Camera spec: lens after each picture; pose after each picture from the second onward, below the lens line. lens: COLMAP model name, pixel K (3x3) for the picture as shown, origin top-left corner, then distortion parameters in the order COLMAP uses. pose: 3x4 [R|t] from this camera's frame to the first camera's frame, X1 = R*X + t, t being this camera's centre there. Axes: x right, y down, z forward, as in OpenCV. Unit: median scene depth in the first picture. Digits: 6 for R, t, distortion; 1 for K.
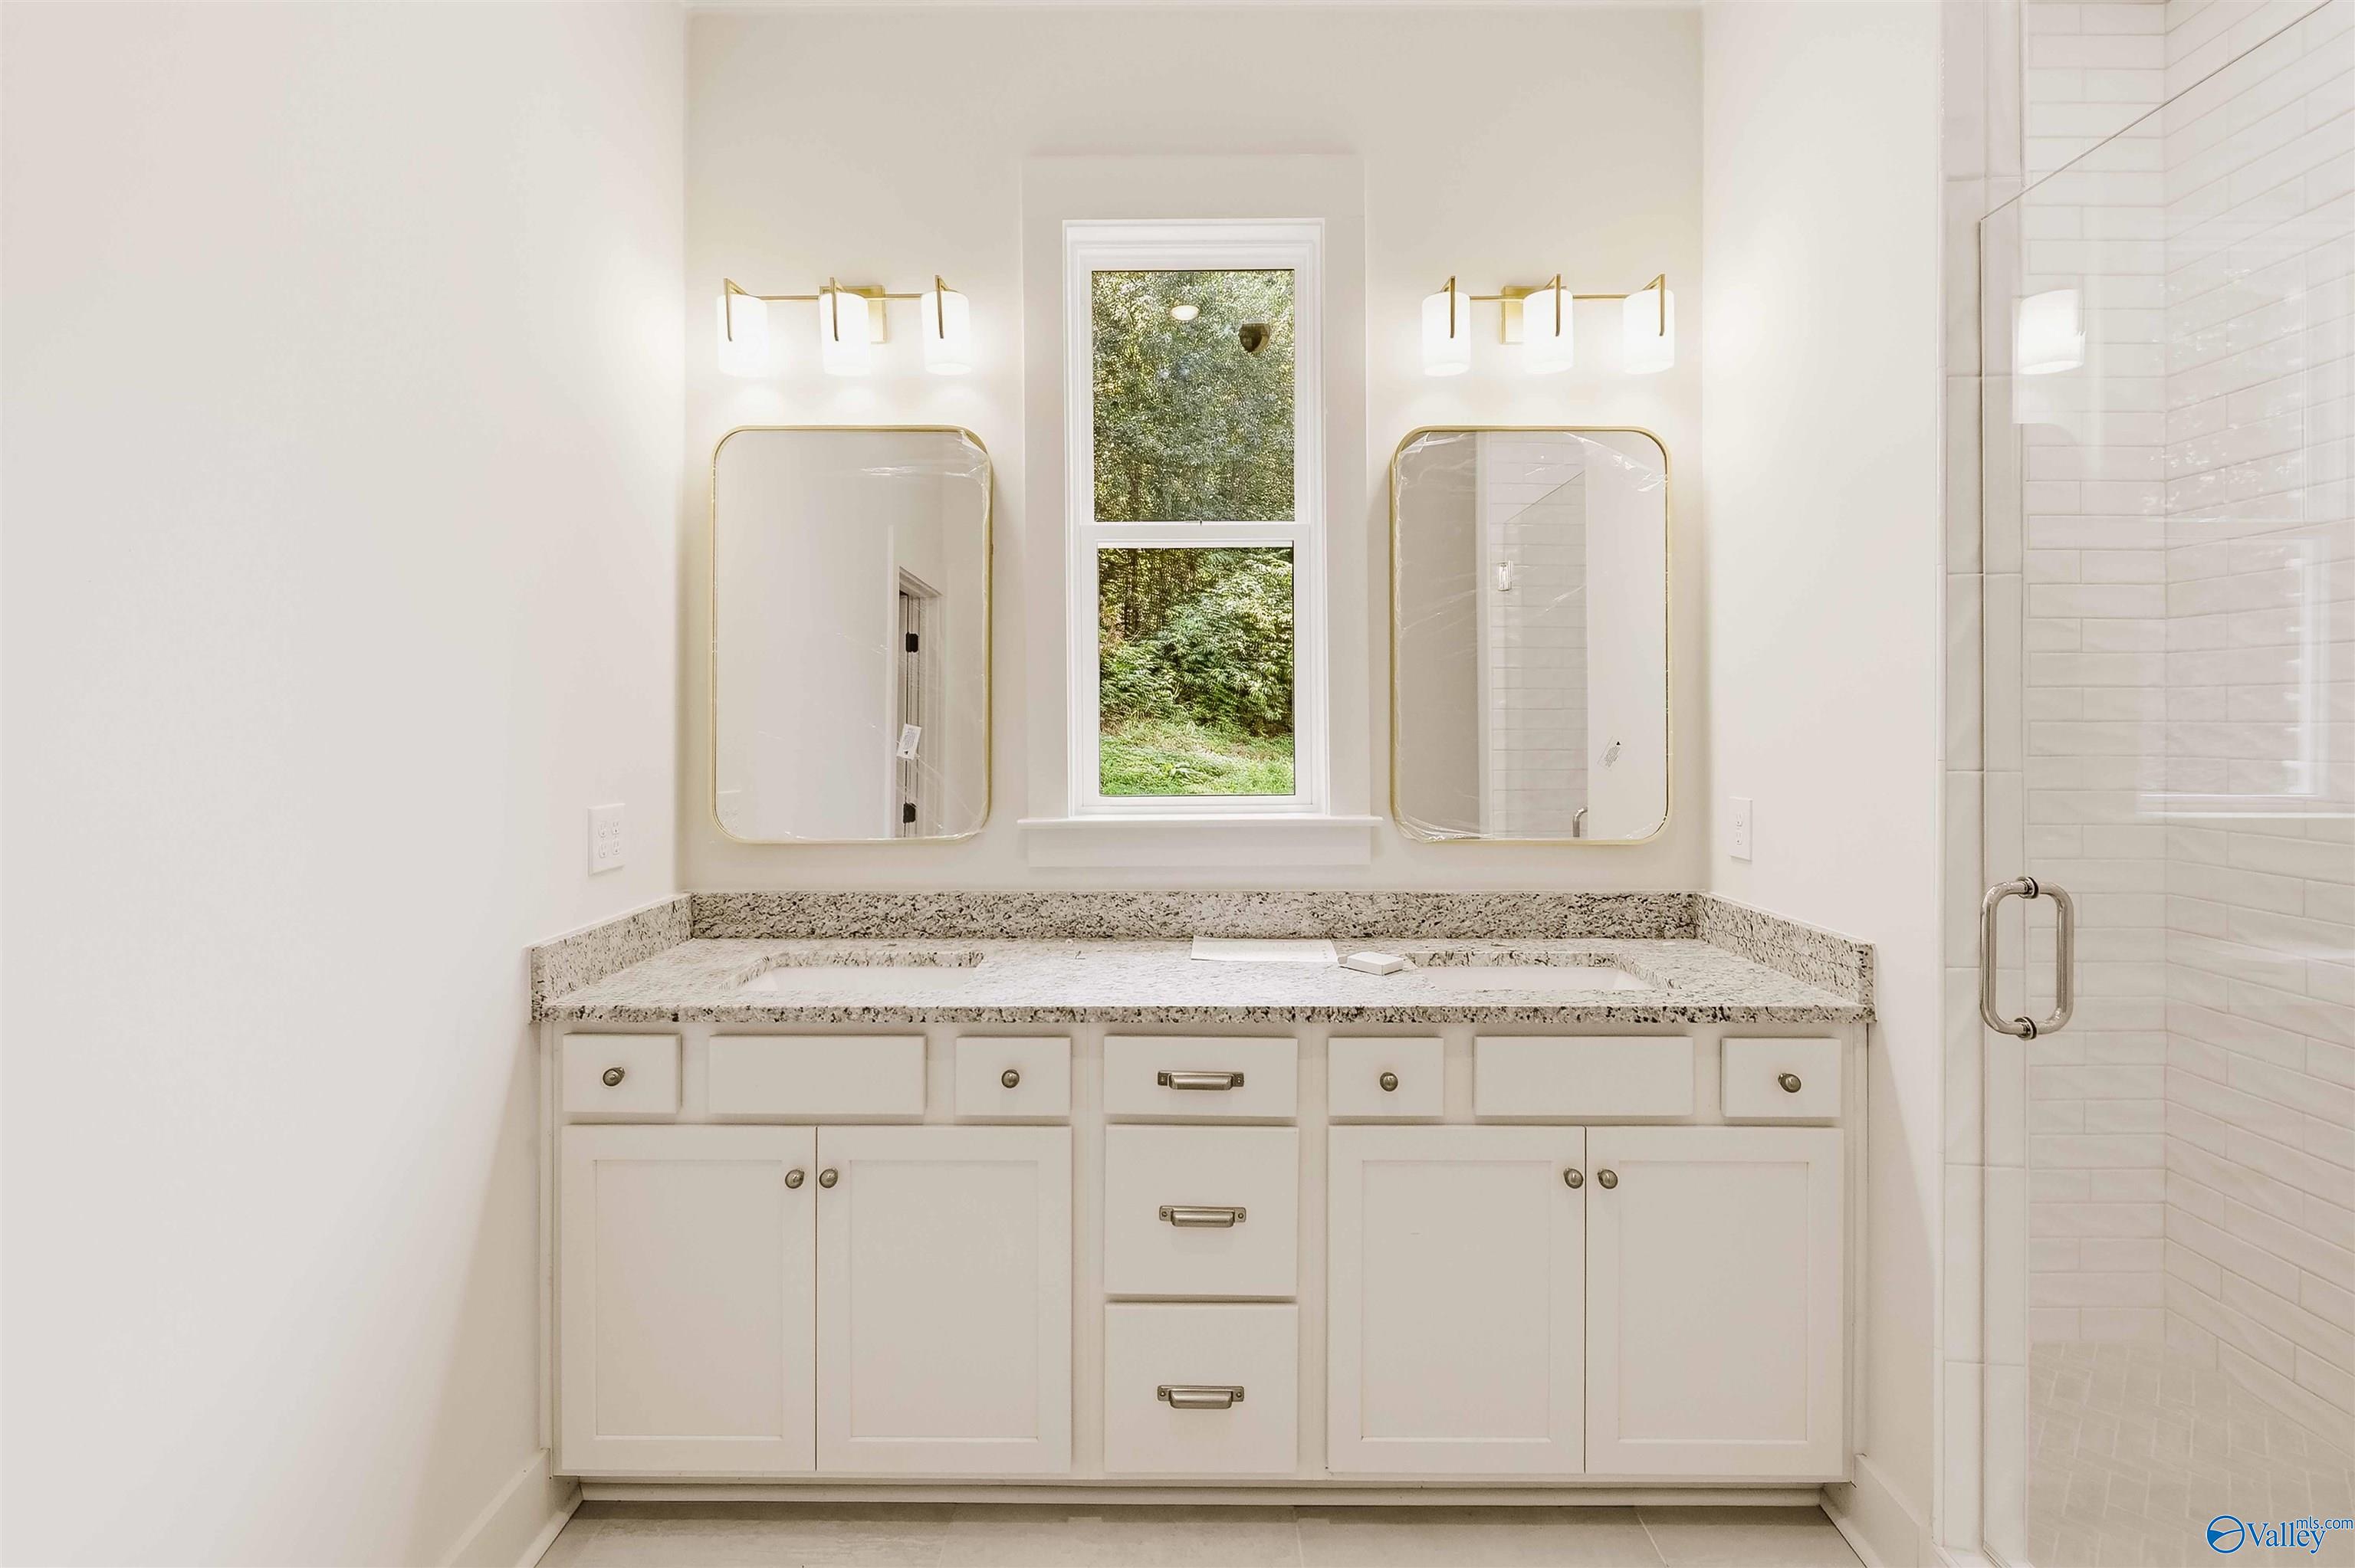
lens RADIAL K [[983.5, 0, 1189.9], [0, 983.5, 703.8], [0, 0, 1]] dist [-0.001668, 0.000051]
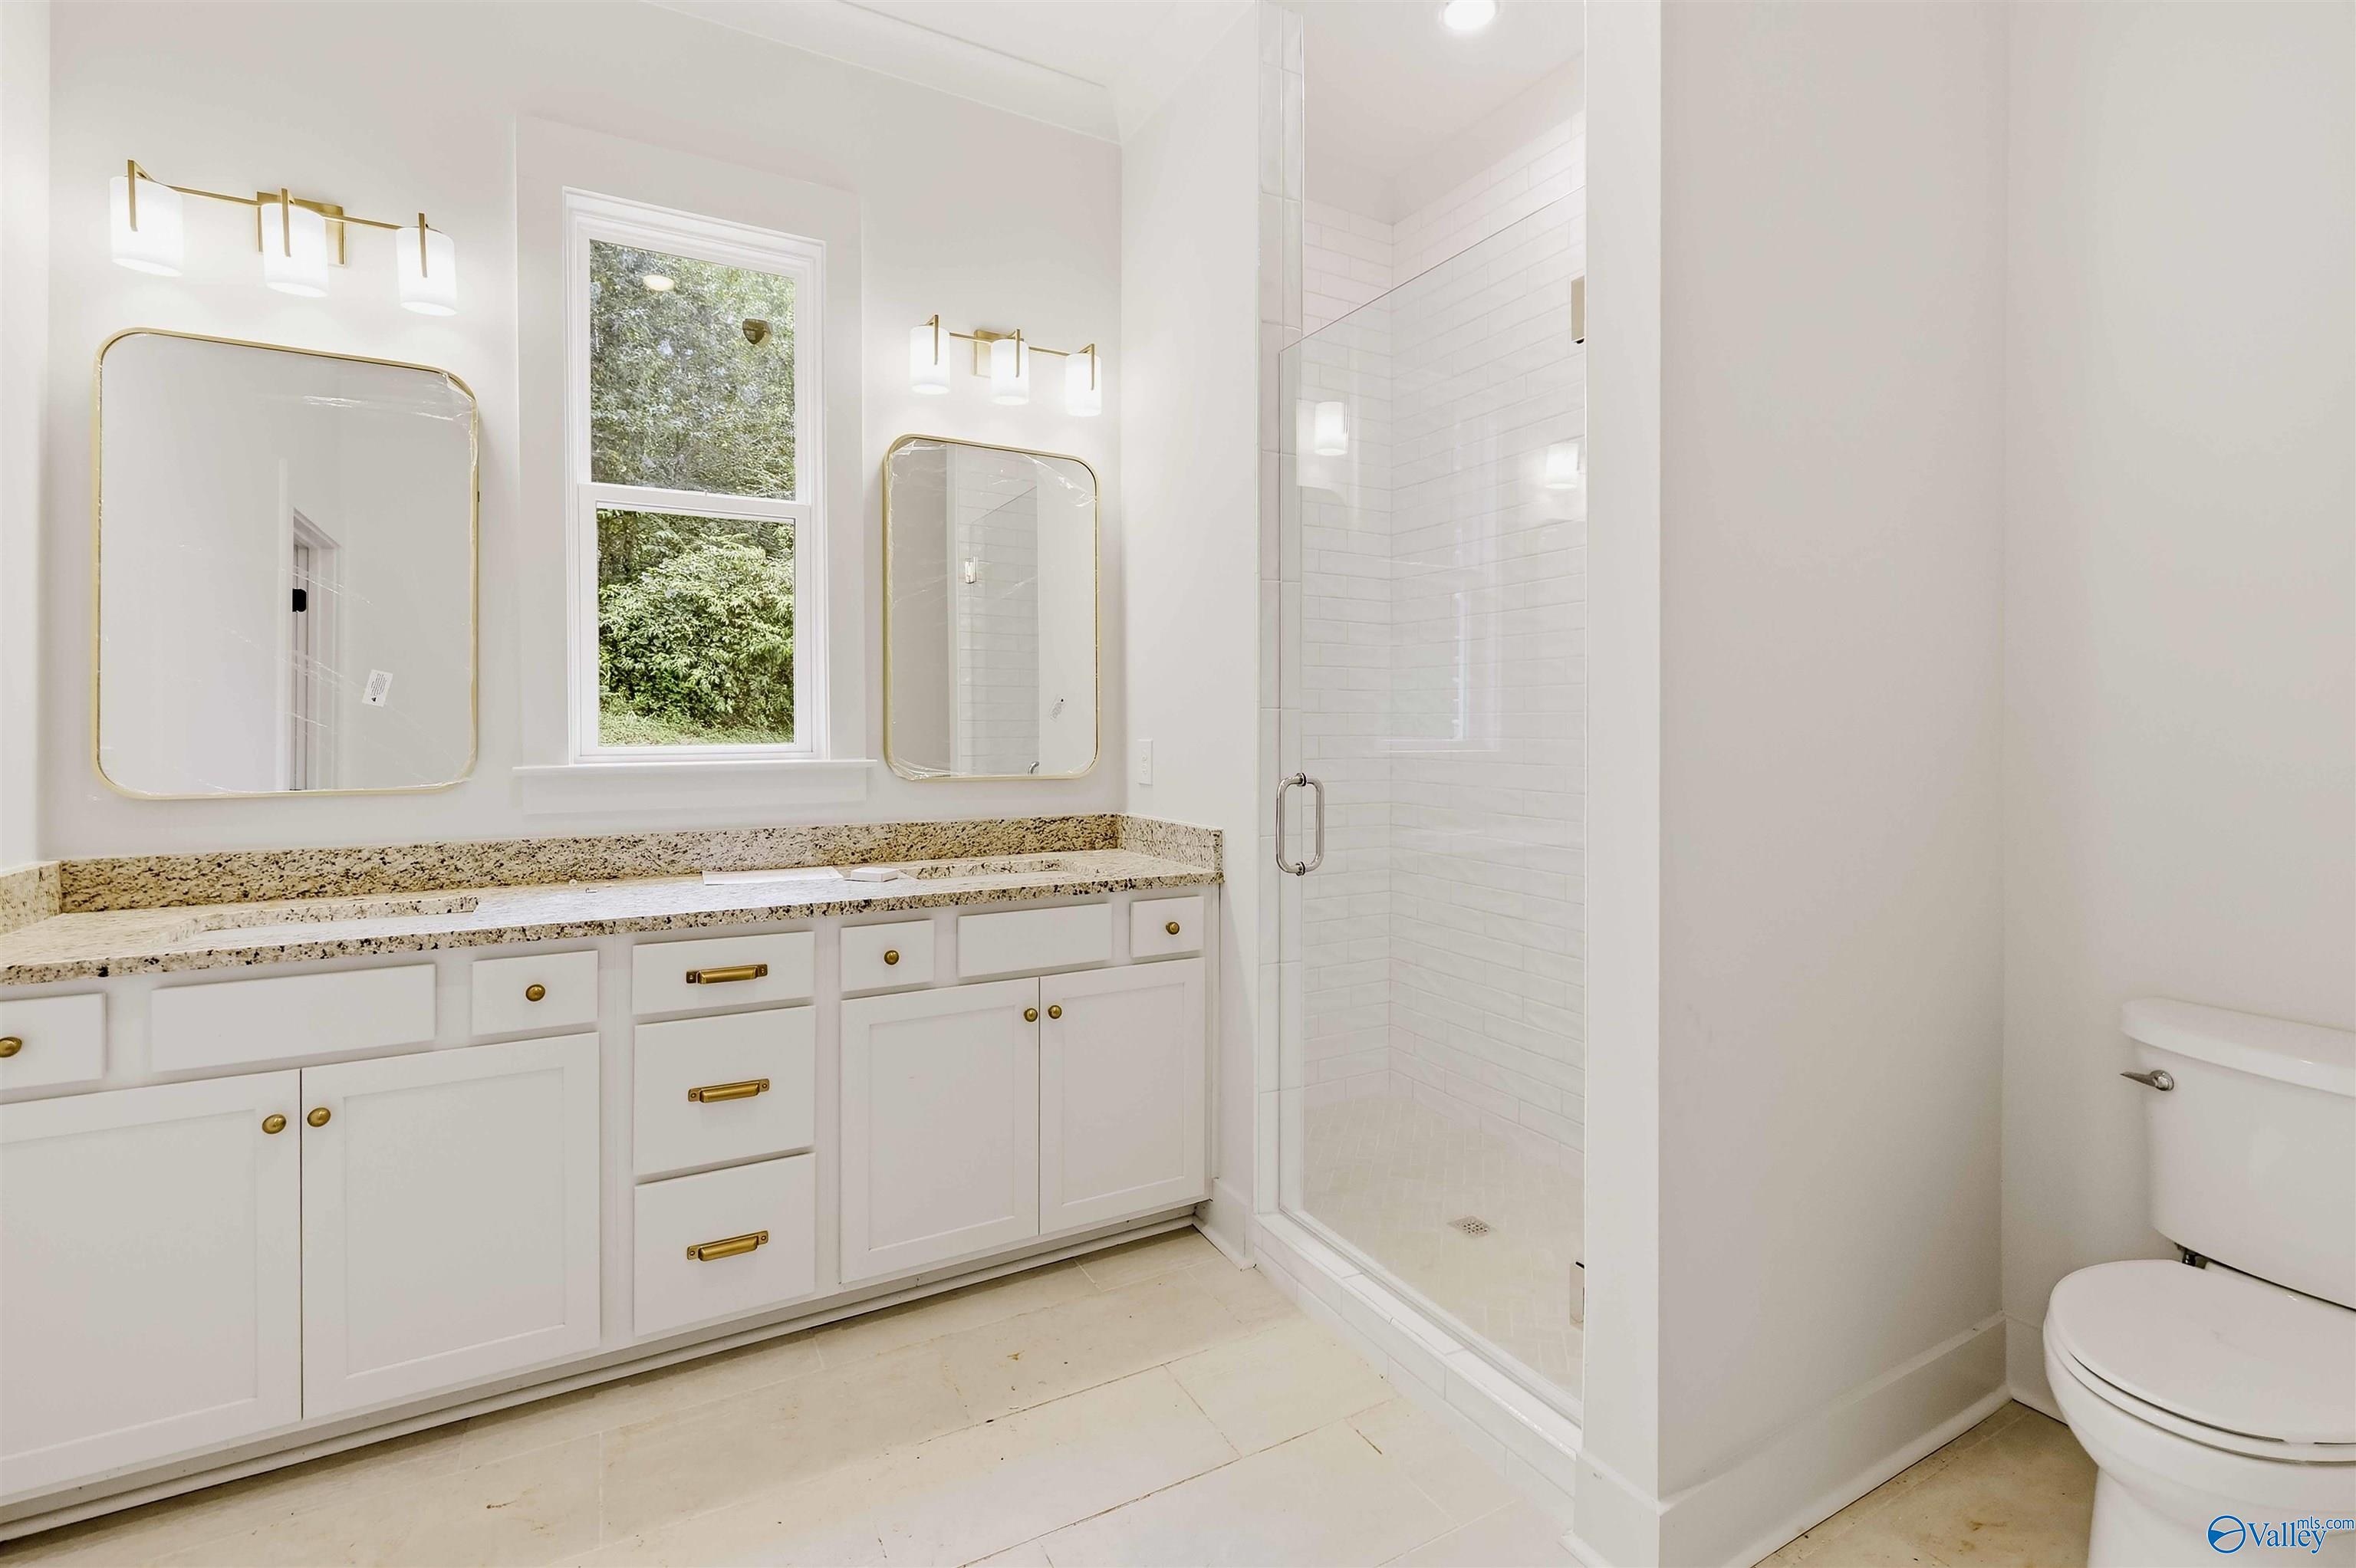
lens RADIAL K [[984.0, 0, 1190.4], [0, 984.0, 703.8], [0, 0, 1]] dist [-0.001668, 0.000051]
pose [[0.858596, 0.000089, 0.512653, -0.096448], [0.001472, 0.999995, -0.002639, 0.057443], [-0.512651, 0.003021, 0.858592, -0.229756]]
